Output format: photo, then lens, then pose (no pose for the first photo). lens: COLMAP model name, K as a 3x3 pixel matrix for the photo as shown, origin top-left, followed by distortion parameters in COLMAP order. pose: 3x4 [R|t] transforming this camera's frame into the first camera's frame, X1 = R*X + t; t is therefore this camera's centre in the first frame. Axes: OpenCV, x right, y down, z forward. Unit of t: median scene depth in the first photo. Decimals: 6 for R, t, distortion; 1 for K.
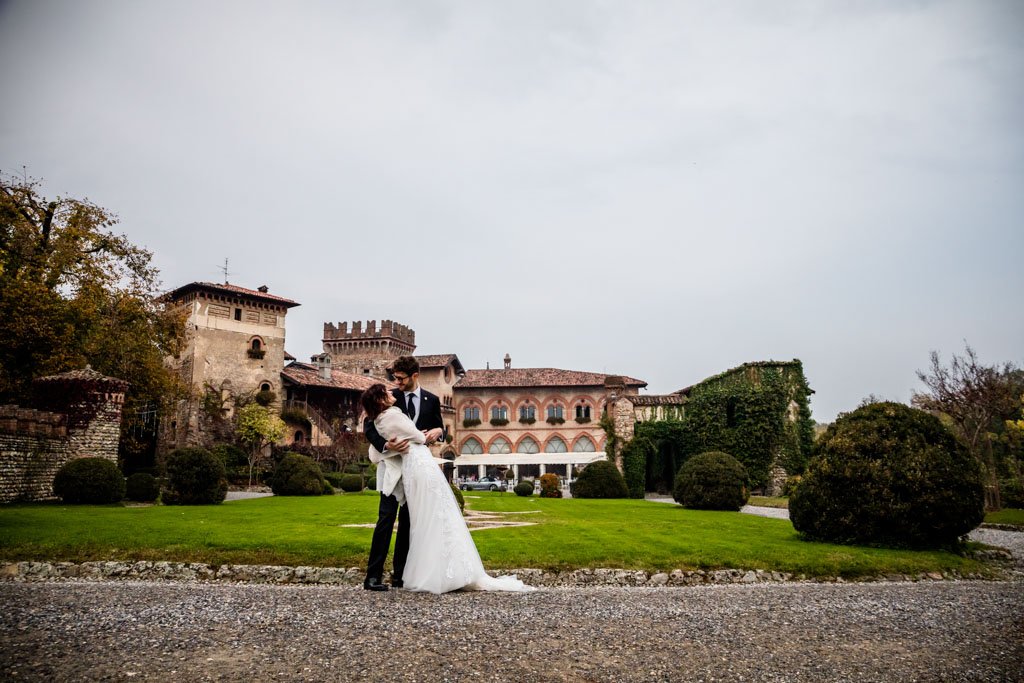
lens RADIAL K [[698.6, 0, 512.0], [0, 698.6, 341.5], [0, 0, 1]] dist [-0.108639, 0.091827]
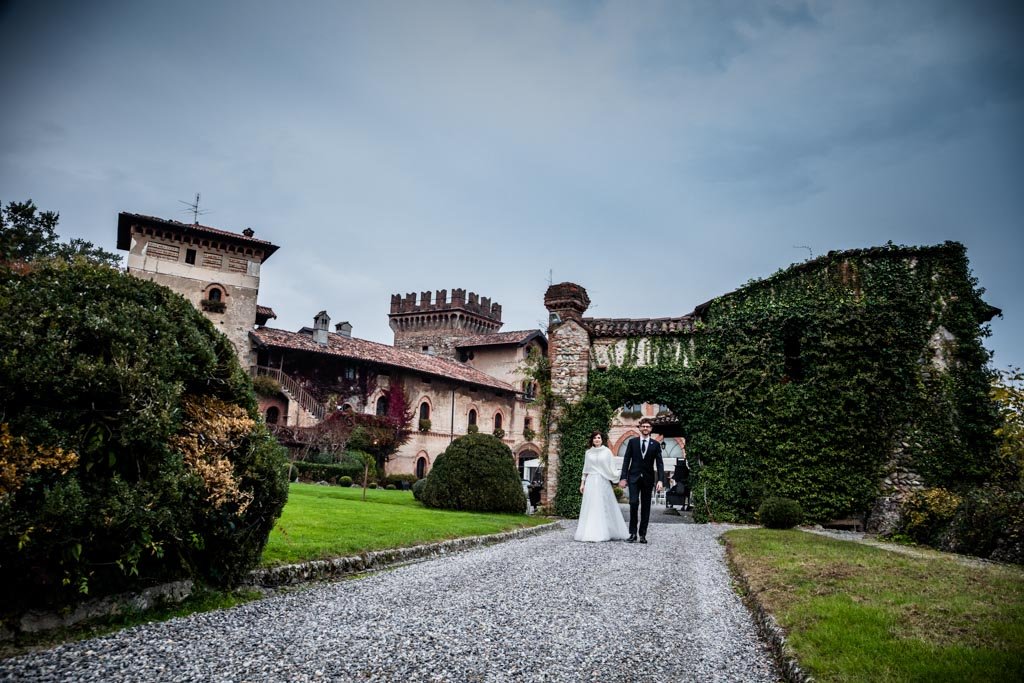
lens RADIAL K [[698.6, 0, 512.0], [0, 698.6, 341.5], [0, 0, 1]] dist [-0.108639, 0.091827]
pose [[0.957534, -0.004804, -0.288280, 0.261463], [-0.000841, 0.999810, -0.019455, 0.103406], [0.288319, 0.018871, 0.957348, 0.478053]]
